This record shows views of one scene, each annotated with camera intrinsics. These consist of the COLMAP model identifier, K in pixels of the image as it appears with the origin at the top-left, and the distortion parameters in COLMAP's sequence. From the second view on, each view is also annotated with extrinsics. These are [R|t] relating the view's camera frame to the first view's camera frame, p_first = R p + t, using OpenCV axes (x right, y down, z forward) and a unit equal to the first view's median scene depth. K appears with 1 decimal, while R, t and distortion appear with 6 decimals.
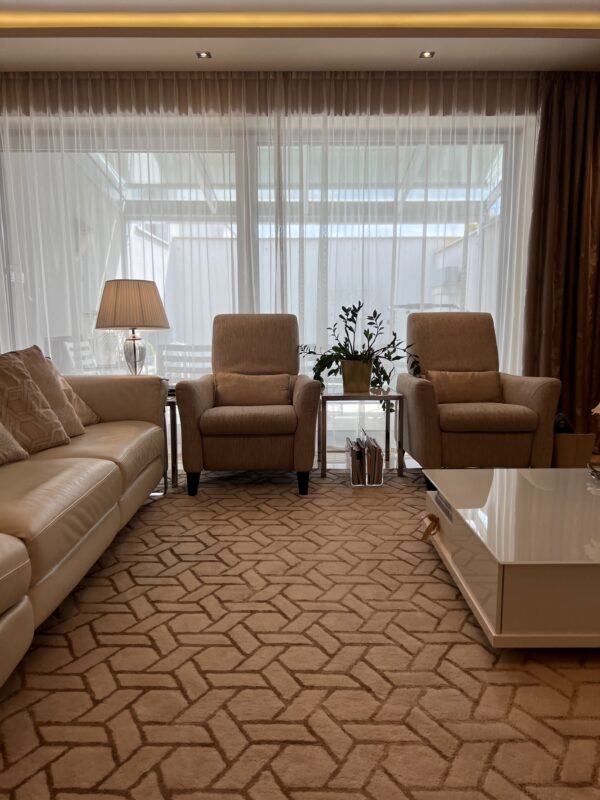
lens RADIAL K [[594.7, 0, 300.0], [0, 594.7, 400.0], [0, 0, 1]] dist [0.064030, -0.071444]
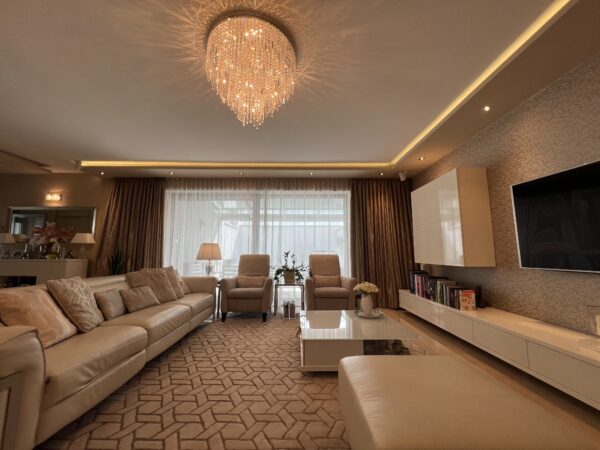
lens RADIAL K [[237.6, 0, 295.5], [0, 237.6, 224.6], [0, 0, 1]] dist [0.001163, 0.000078]
pose [[0.999979, 0.004063, -0.005066, 0.141092], [-0.005233, 0.966112, -0.258072, 0.009772], [0.003846, 0.258093, 0.966113, -0.146027]]
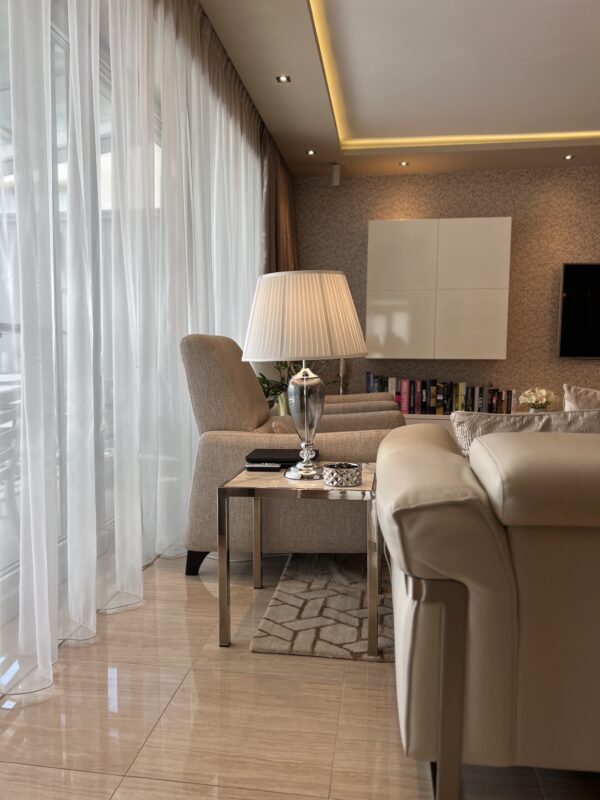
lens RADIAL K [[594.7, 0, 300.0], [0, 594.7, 400.0], [0, 0, 1]] dist [0.064030, -0.071444]
pose [[0.145646, -0.078526, 0.986215, -0.897846], [0.125778, 0.990226, 0.060270, -0.123571], [-0.981309, 0.115266, 0.154099, 1.008284]]
